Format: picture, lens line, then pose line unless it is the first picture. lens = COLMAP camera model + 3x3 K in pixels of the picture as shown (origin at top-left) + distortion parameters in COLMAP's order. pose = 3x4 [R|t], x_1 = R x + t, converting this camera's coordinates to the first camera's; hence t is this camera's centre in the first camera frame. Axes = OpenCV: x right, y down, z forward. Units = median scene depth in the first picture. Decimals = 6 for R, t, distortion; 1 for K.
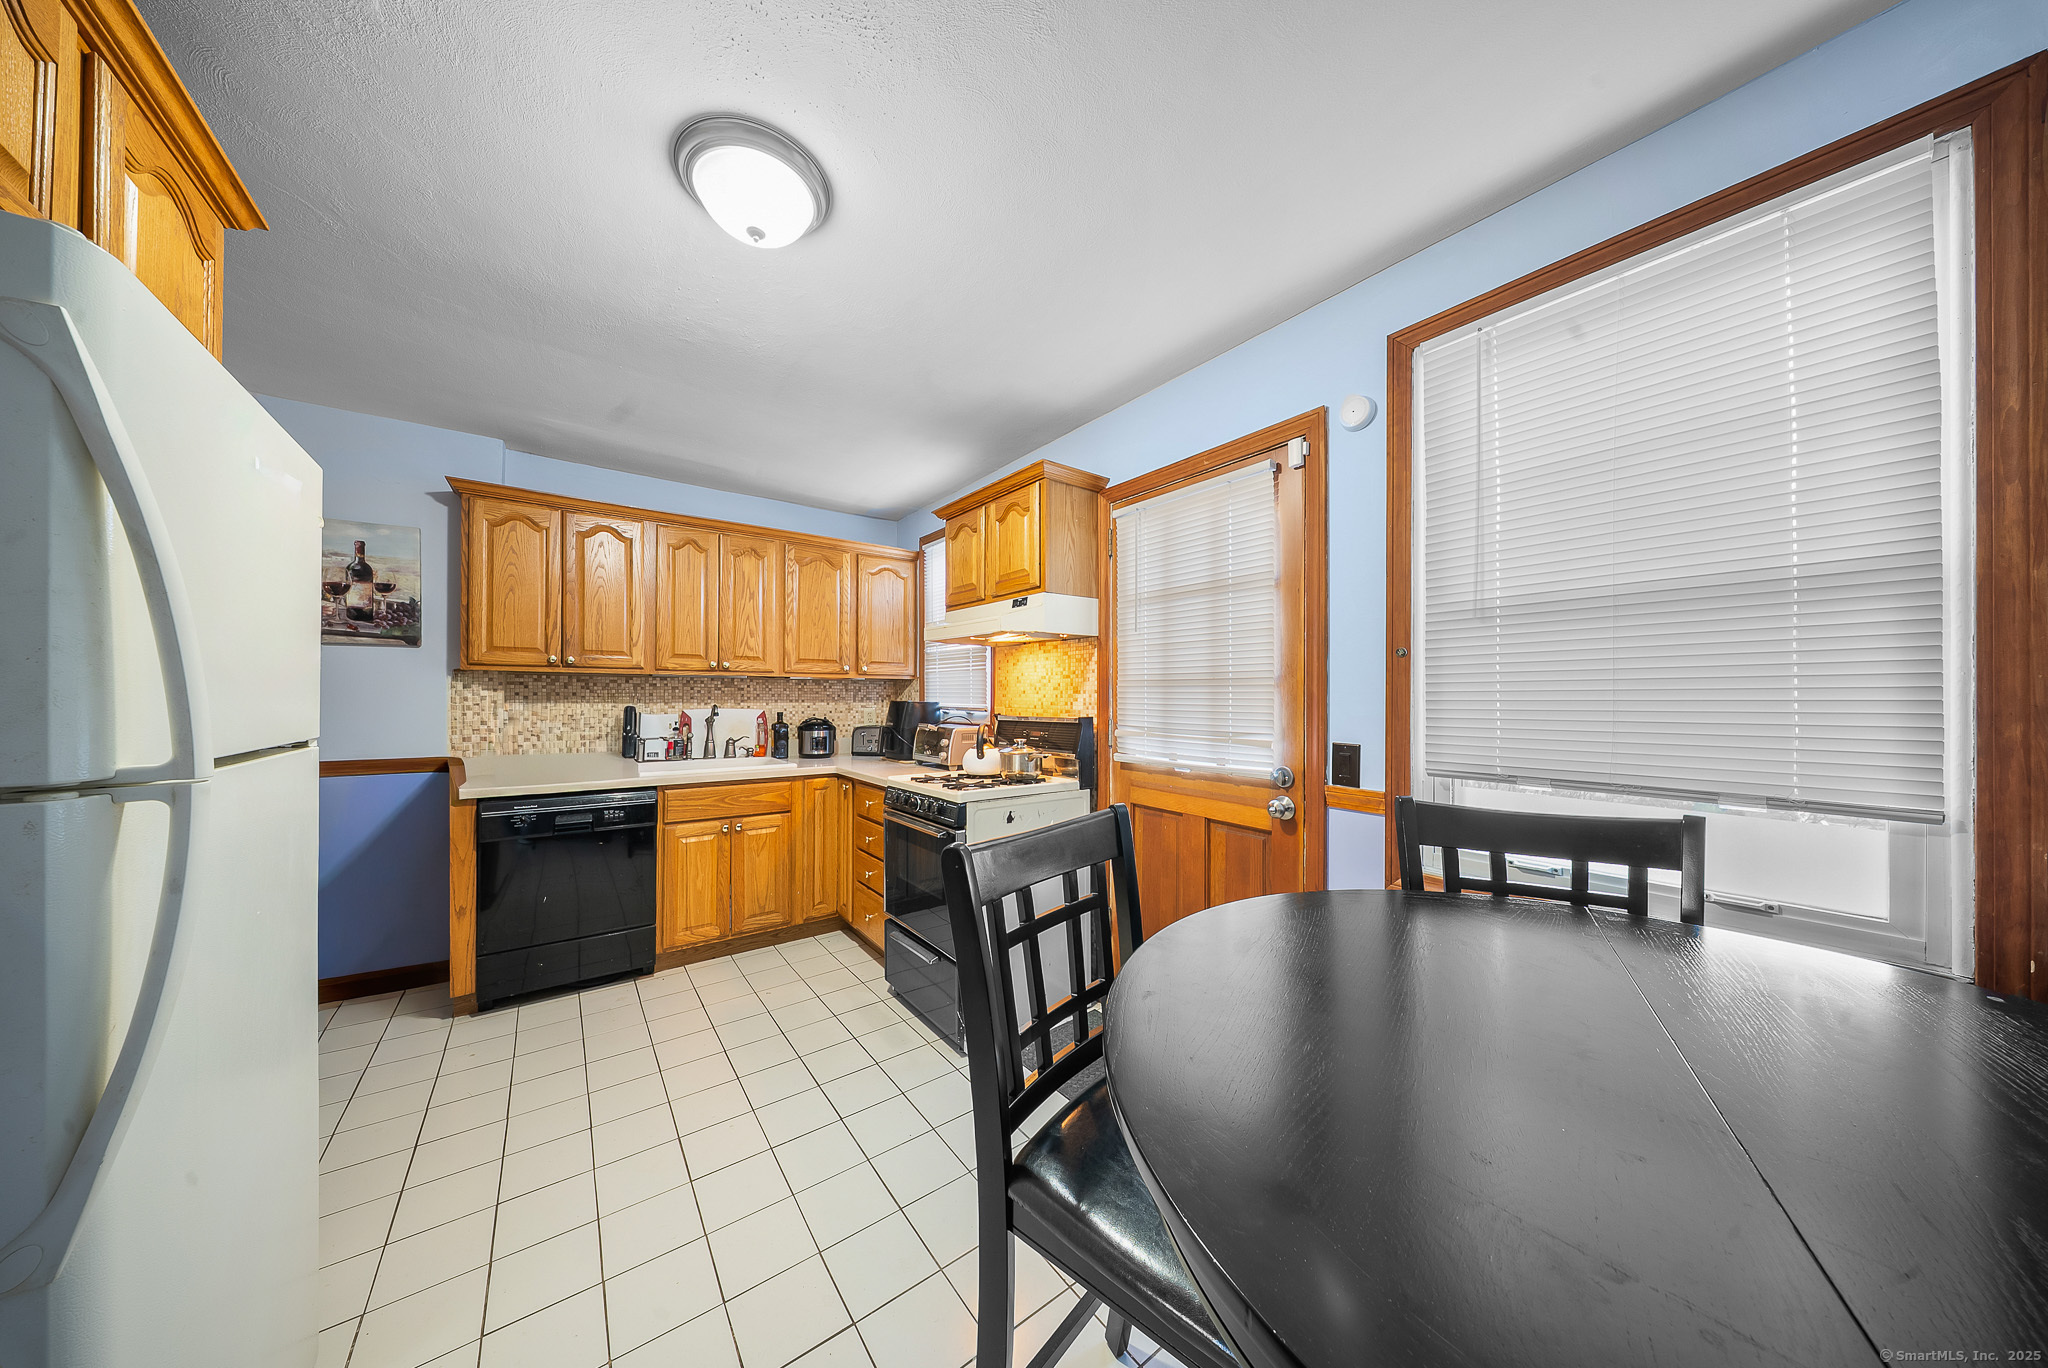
lens RADIAL K [[617.1, 0, 1017.3], [0, 617.1, 688.5], [0, 0, 1]] dist [0.000917, -0.000089]
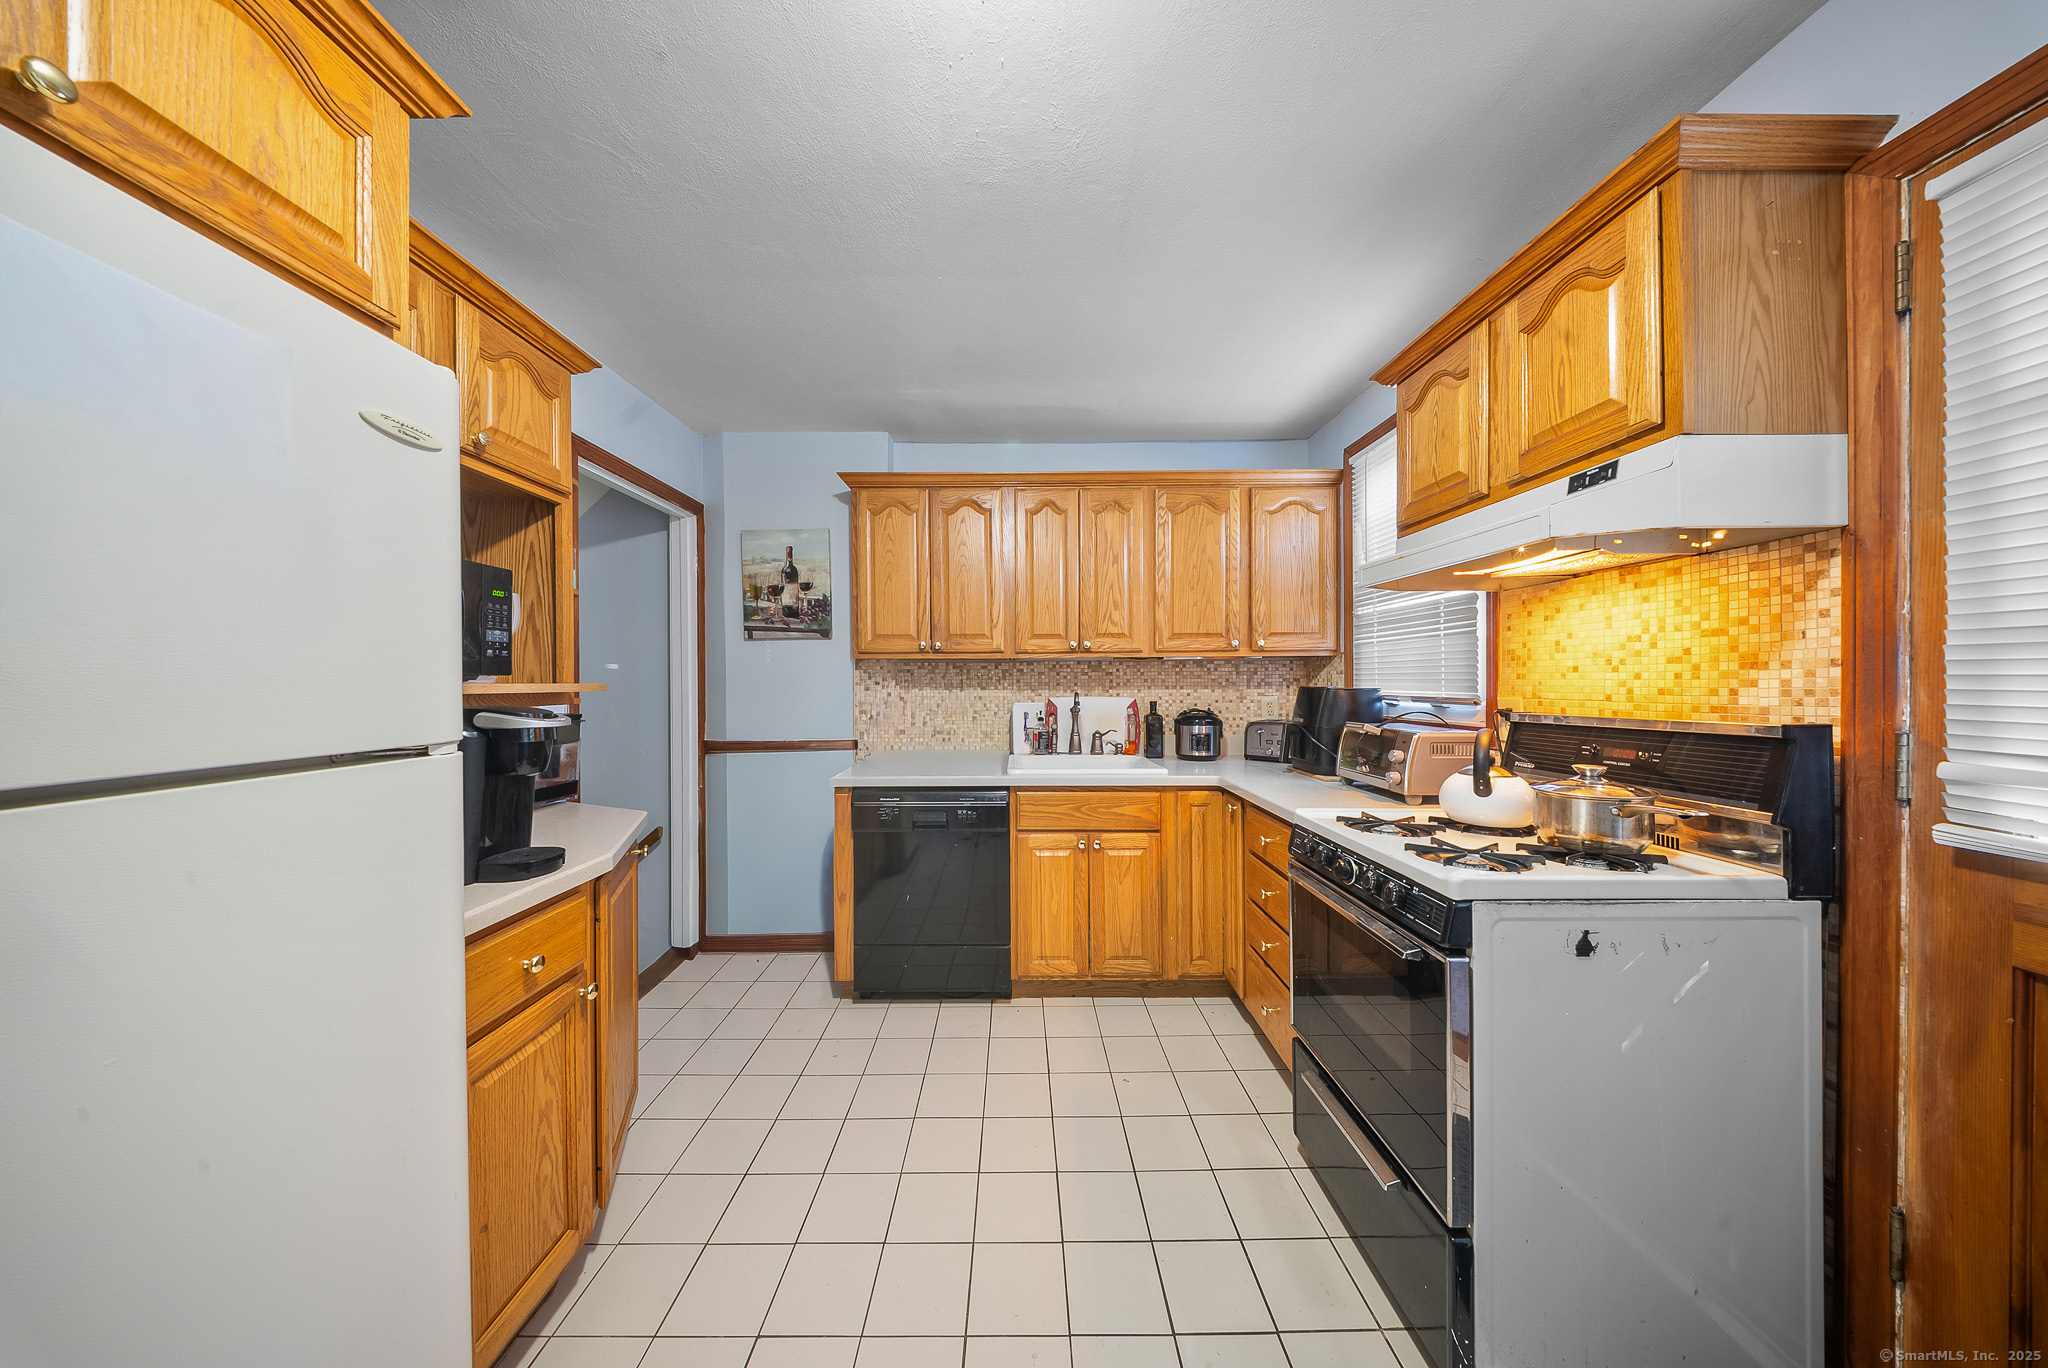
lens RADIAL K [[617.1, 0, 1017.3], [0, 617.1, 688.5], [0, 0, 1]] dist [0.000917, -0.000089]
pose [[0.806230, -0.002262, -0.591597, -0.059625], [0.015918, 0.999714, 0.017870, 0.005289], [0.591387, -0.023825, 0.806036, 0.297125]]
